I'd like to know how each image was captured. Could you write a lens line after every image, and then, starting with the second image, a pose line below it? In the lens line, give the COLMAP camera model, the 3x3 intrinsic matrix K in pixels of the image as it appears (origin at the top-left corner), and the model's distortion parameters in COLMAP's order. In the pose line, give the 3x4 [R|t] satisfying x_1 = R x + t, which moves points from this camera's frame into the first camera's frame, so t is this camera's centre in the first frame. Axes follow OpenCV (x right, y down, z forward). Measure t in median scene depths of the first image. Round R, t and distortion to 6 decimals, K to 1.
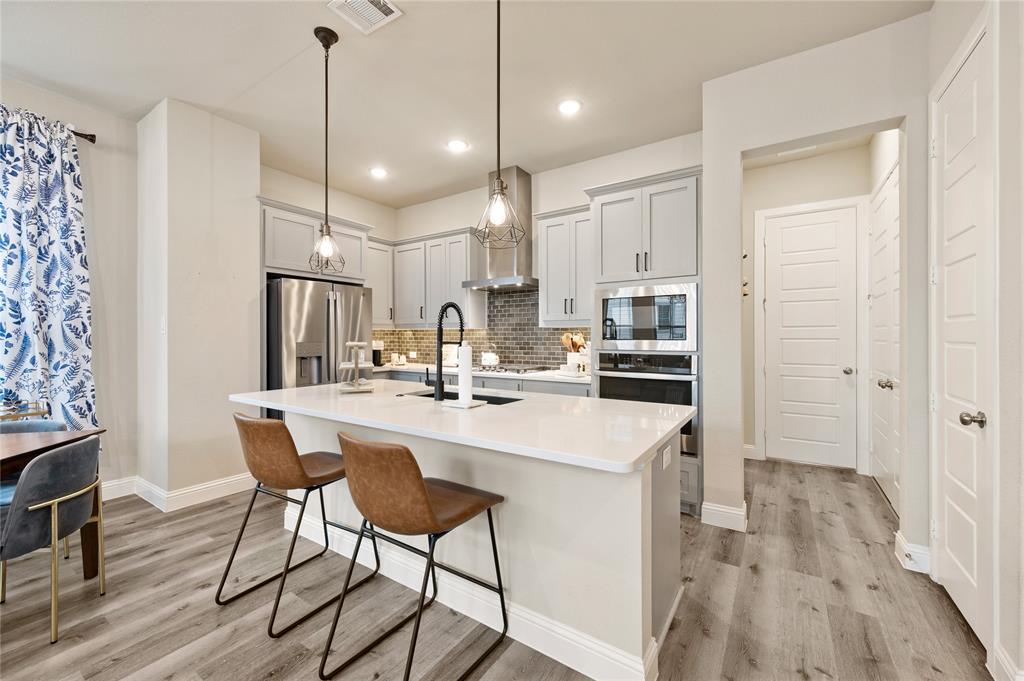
lens RADIAL K [[405.3, 0, 513.0], [0, 405.3, 338.0], [0, 0, 1]] dist [-0.001712, 0.000072]
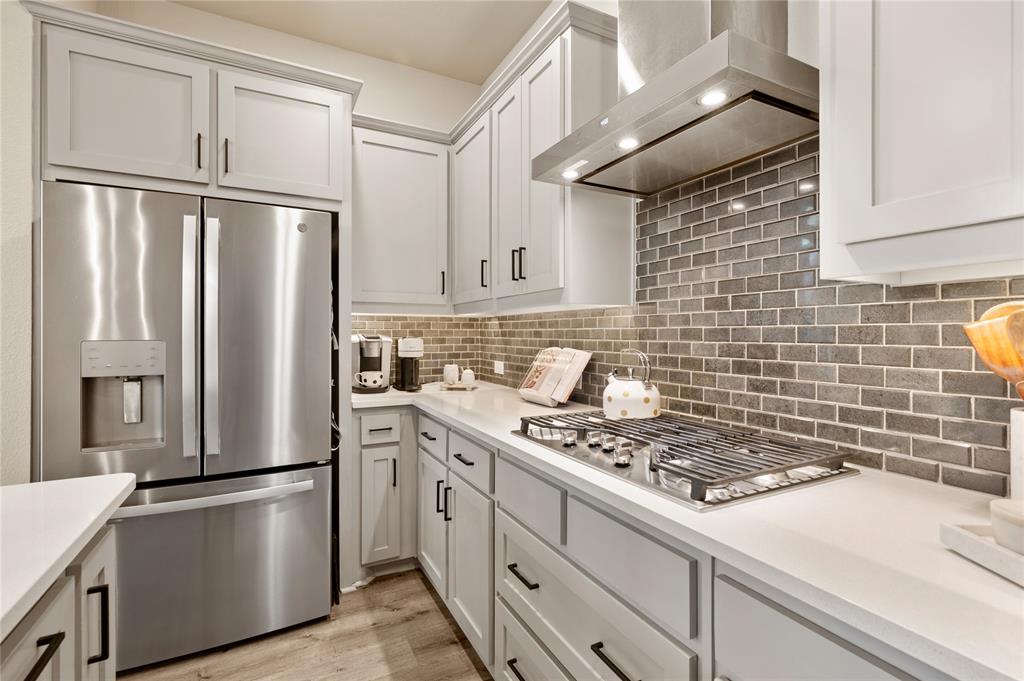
lens RADIAL K [[453.2, 0, 498.3], [0, 453.2, 337.4], [0, 0, 1]] dist [0.000284, -0.000103]
pose [[0.865453, 0.006063, -0.500953, 0.048579], [-0.004521, 0.999981, 0.004291, 0.005126], [0.500969, -0.001449, 0.865464, 0.958799]]
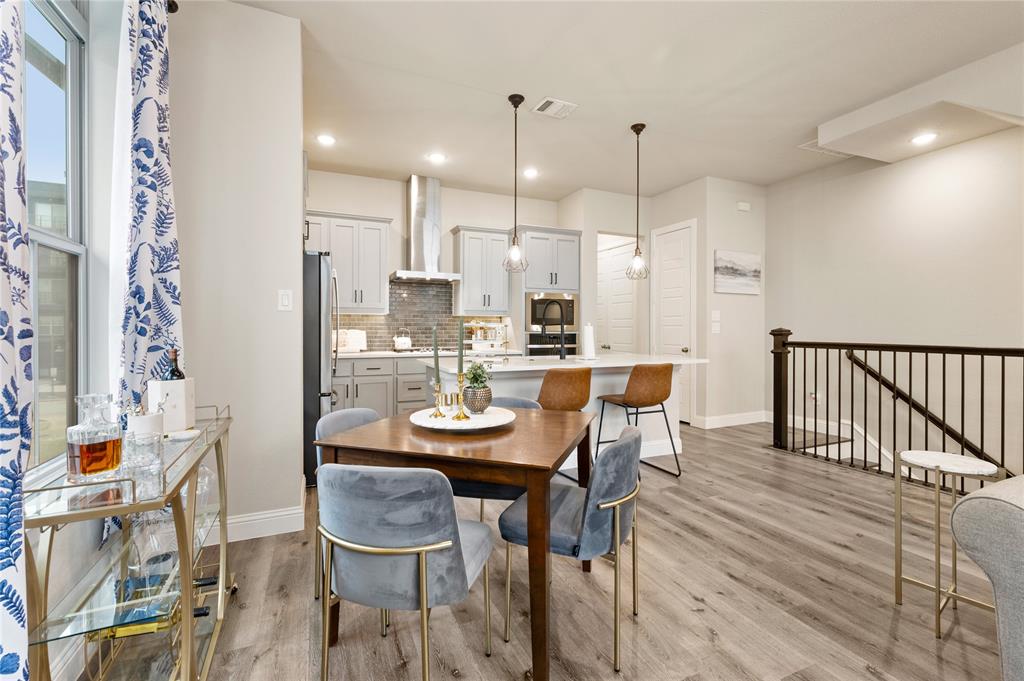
lens RADIAL K [[449.2, 0, 513.3], [0, 449.2, 333.5], [0, 0, 1]] dist [0.000818, 0.000006]
pose [[0.533160, -0.005199, 0.845999, -1.392676], [0.000404, 0.999983, 0.005891, 0.029685], [-0.846015, -0.002800, 0.533152, 0.154431]]
